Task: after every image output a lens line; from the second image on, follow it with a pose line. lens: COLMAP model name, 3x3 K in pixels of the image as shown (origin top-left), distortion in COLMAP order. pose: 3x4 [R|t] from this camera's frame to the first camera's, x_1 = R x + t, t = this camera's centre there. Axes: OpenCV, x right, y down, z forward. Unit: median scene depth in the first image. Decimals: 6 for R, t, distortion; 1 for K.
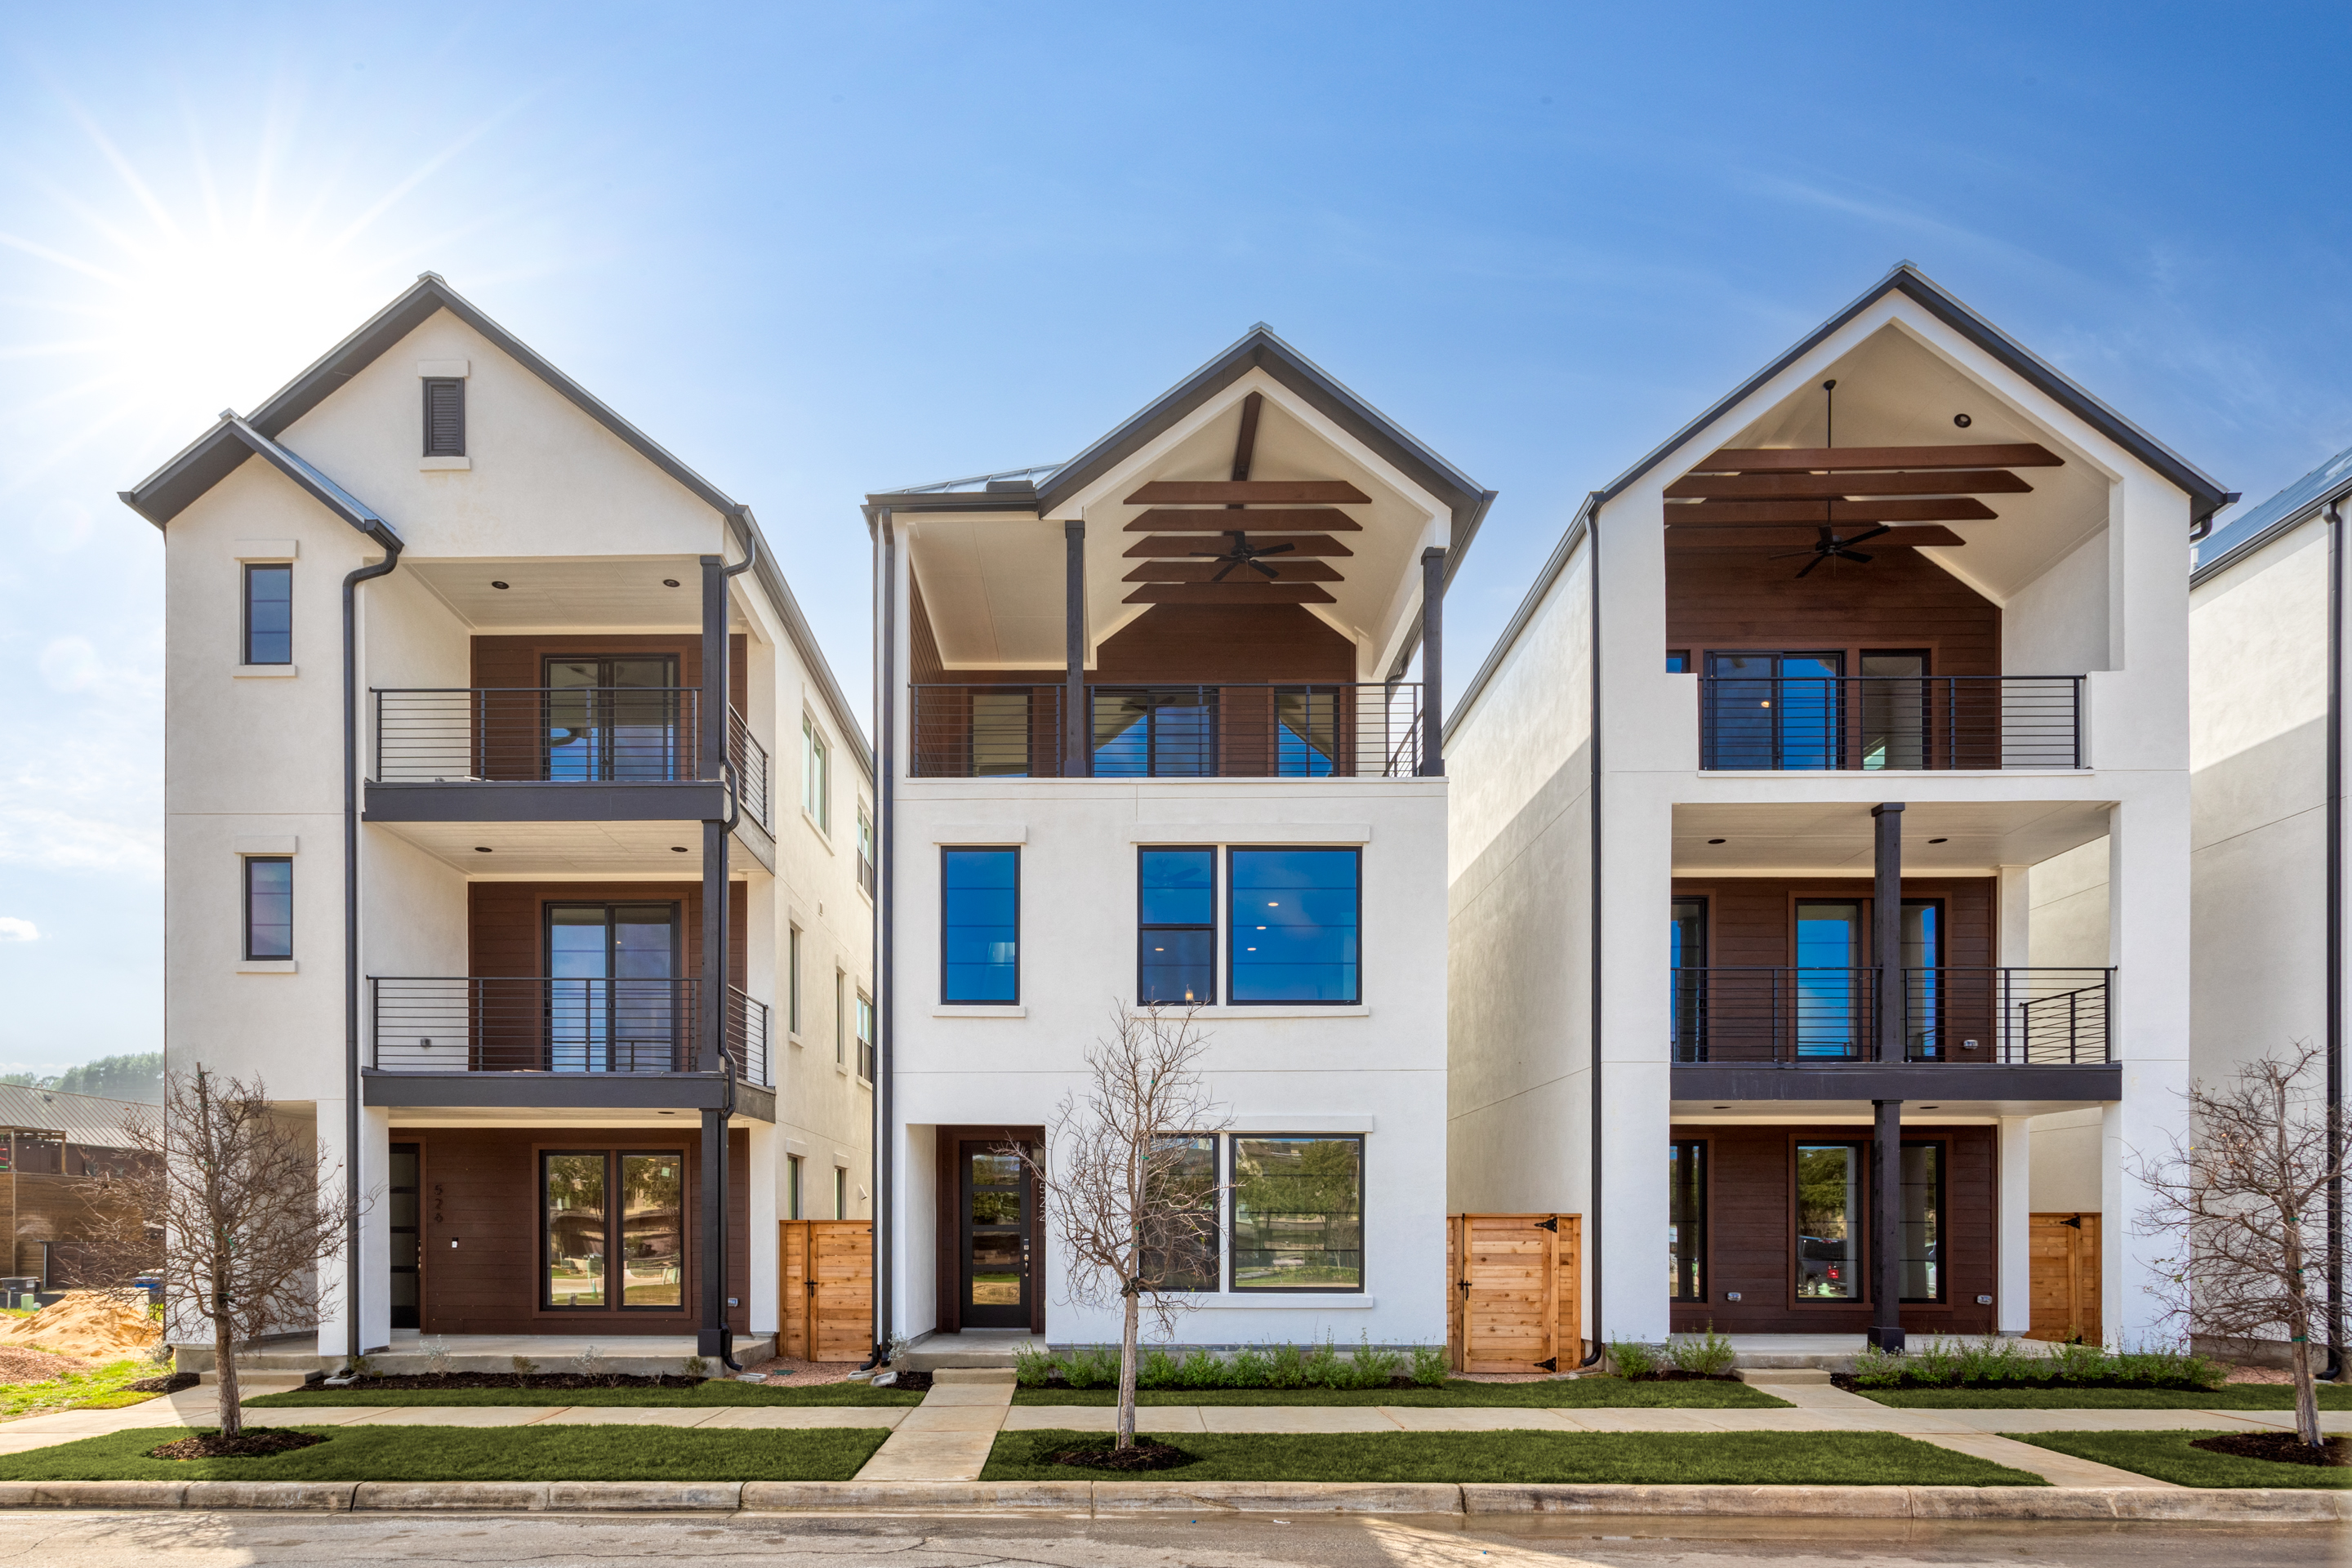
lens RADIAL K [[1115.6, 0, 1153.4], [0, 1115.6, 776.8], [0, 0, 1]] dist [0.002341, 0.000480]
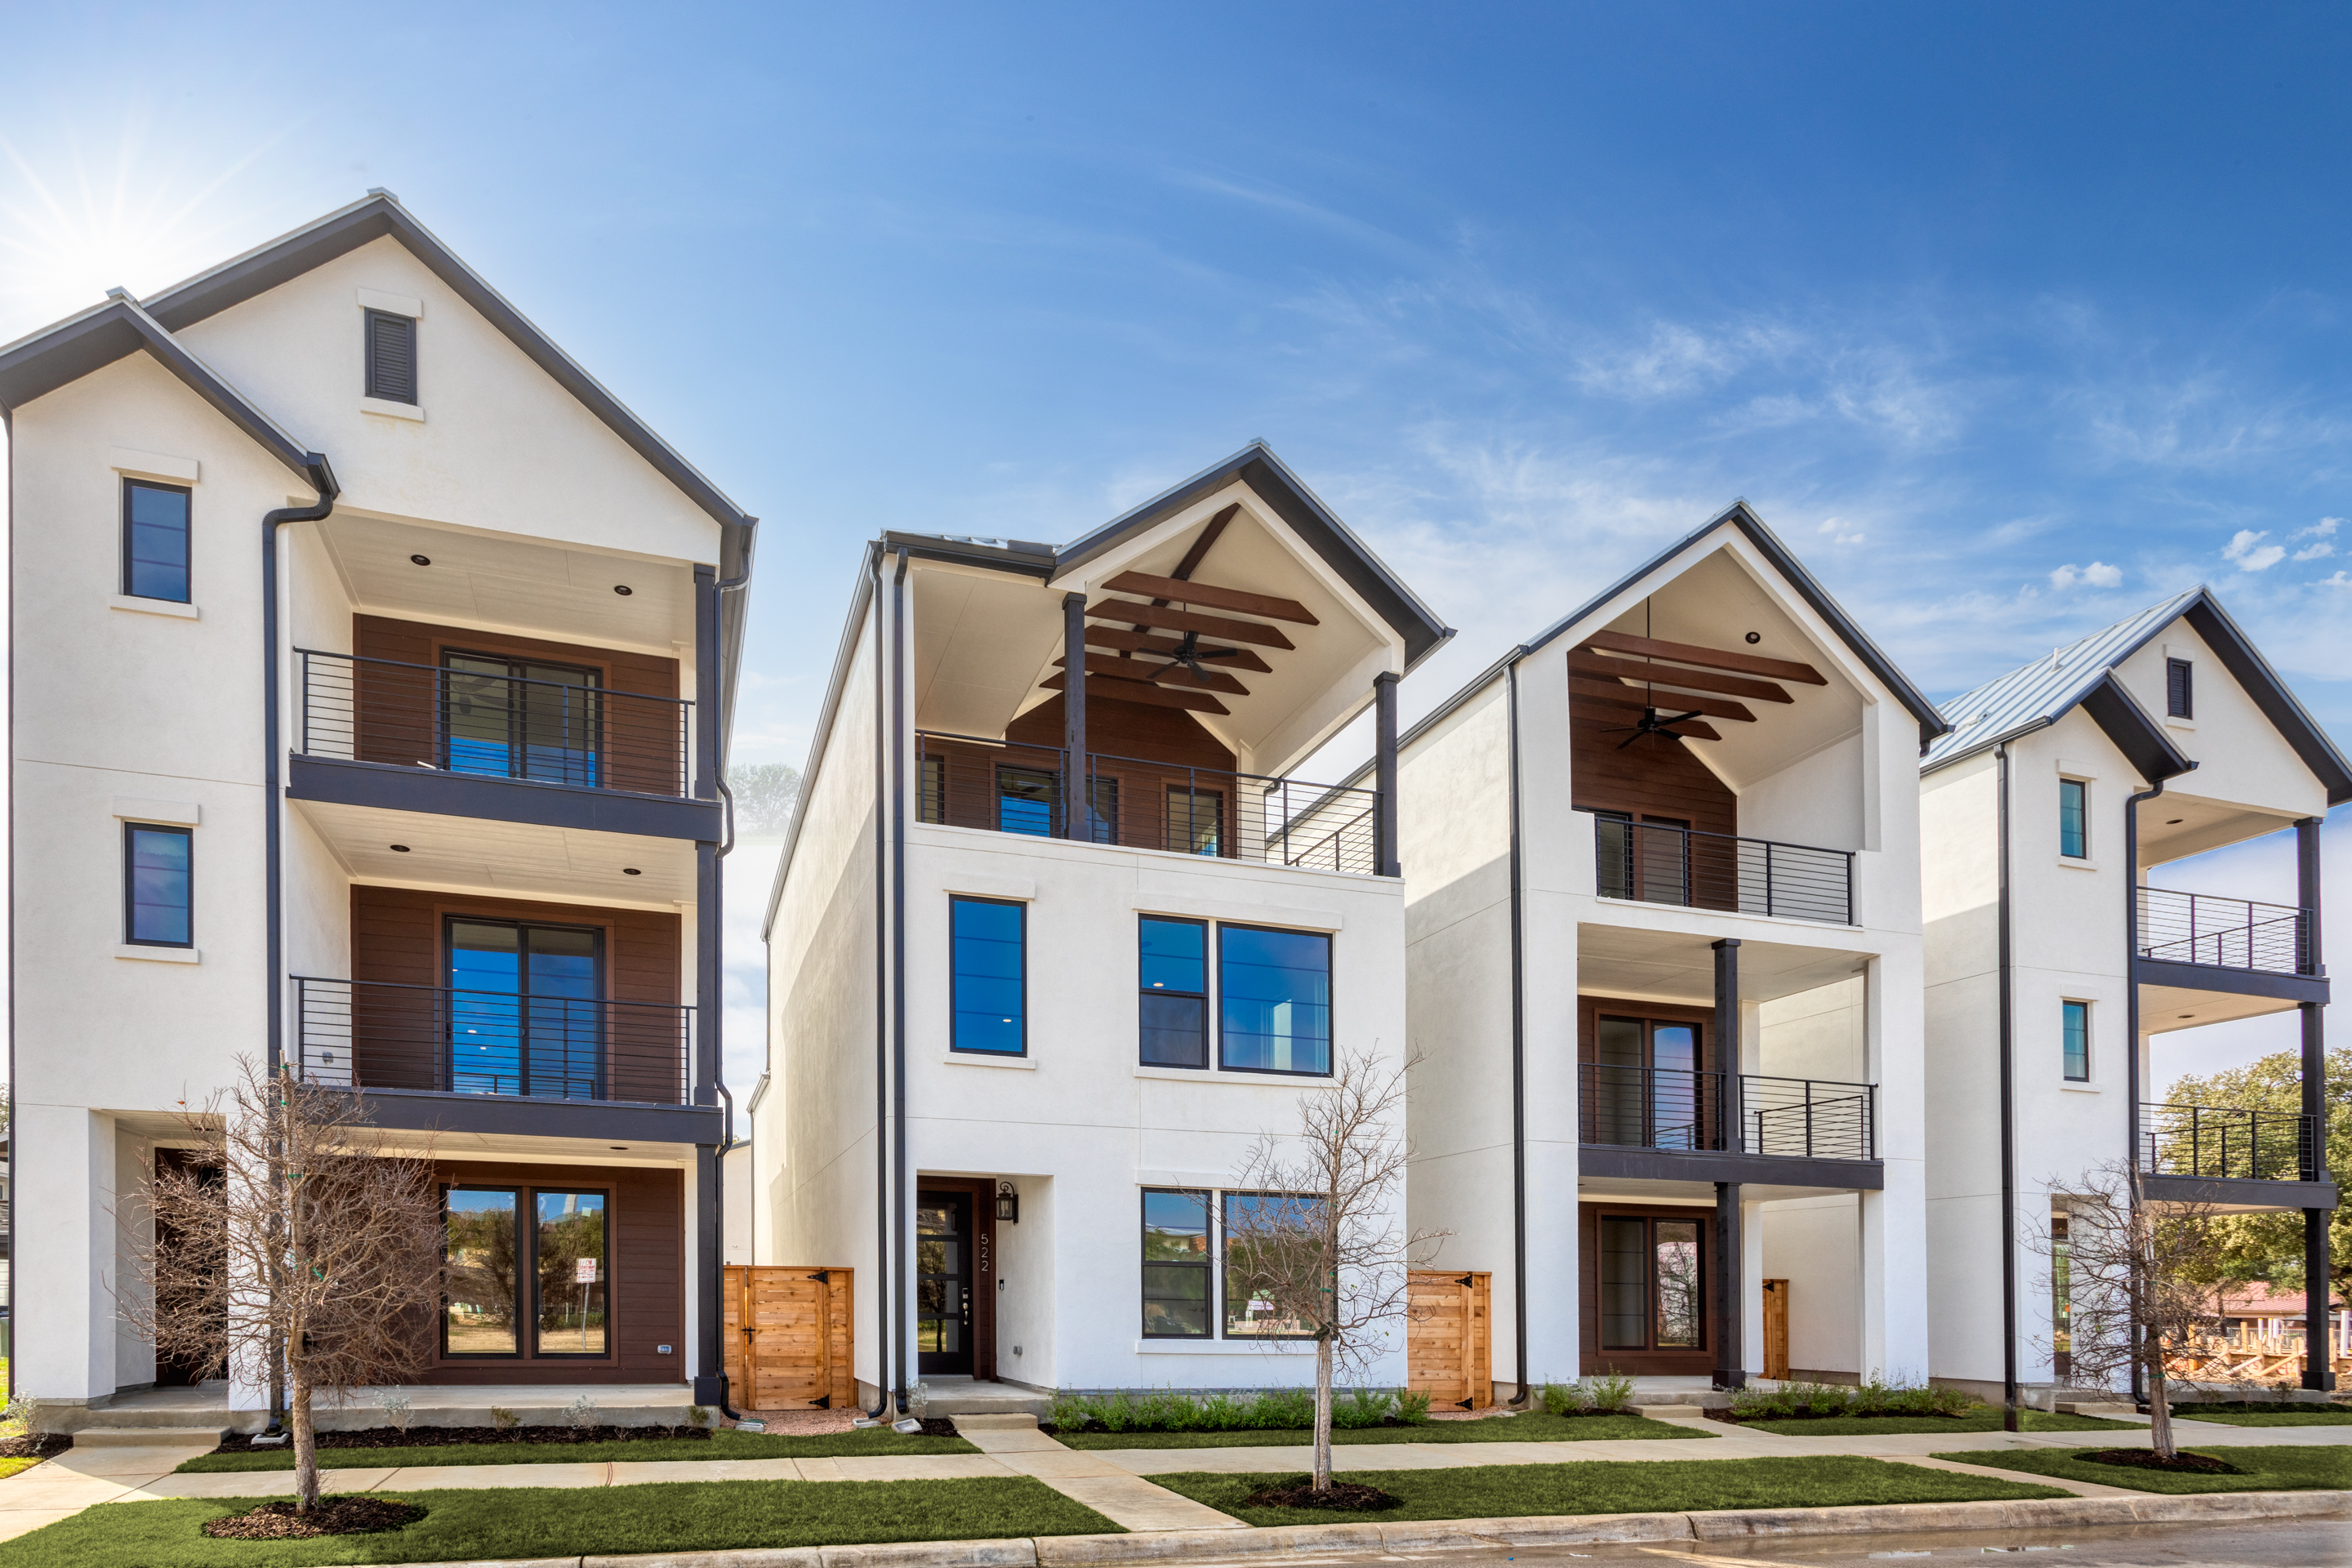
lens RADIAL K [[1022.6, 0, 1175.9], [0, 1022.6, 892.5], [0, 0, 1]] dist [0.002680, 0.000482]
pose [[0.968990, 0.100951, 0.225537, -0.200135], [-0.104971, 0.994458, 0.005876, 0.034024], [-0.223694, -0.029368, 0.974217, 0.066975]]
